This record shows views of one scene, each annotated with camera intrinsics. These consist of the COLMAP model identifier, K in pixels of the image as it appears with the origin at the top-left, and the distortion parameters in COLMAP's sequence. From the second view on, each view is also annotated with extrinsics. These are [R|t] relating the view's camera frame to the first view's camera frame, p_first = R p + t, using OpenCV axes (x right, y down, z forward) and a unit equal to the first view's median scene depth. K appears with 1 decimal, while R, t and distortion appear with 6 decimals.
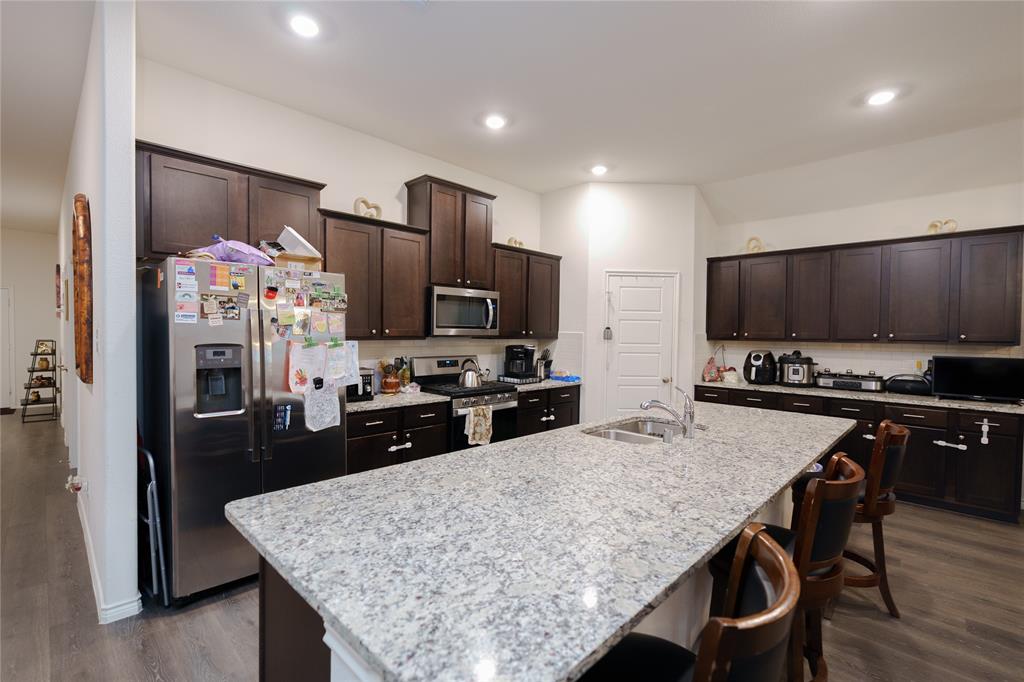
lens RADIAL K [[456.3, 0, 512.1], [0, 456.3, 342.4], [0, 0, 1]] dist [-0.010266, 0.004101]
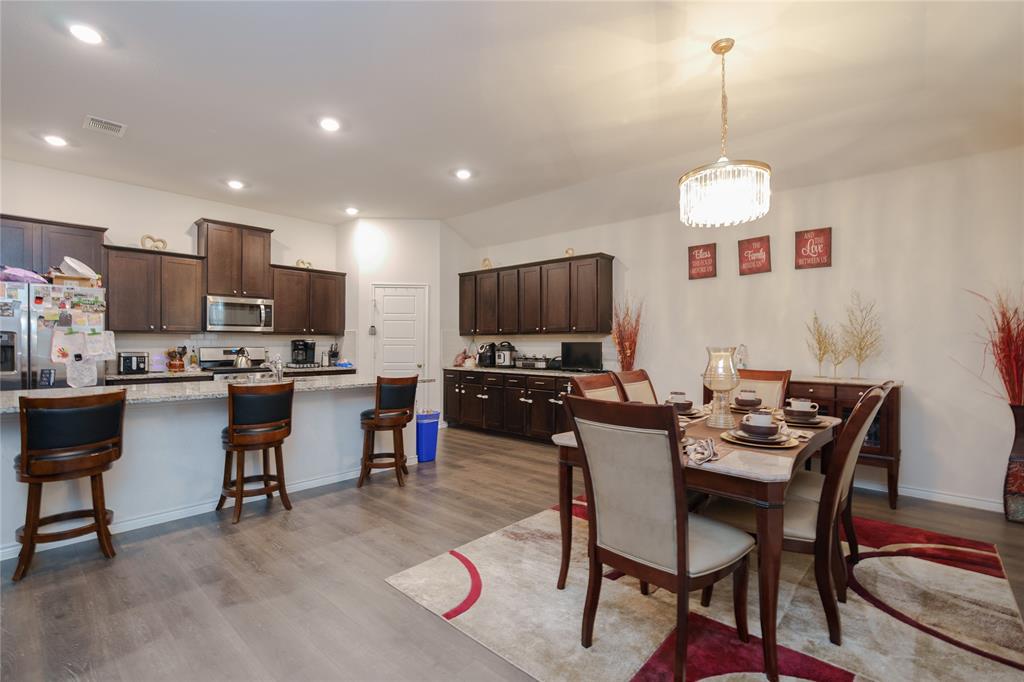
lens RADIAL K [[456.3, 0, 512.9], [0, 456.3, 343.1], [0, 0, 1]] dist [-0.010266, 0.004101]
pose [[0.999358, -0.009692, 0.034490, 0.679483], [0.010440, 0.999712, -0.021591, 0.059363], [-0.034271, 0.021938, 0.999172, -0.413179]]
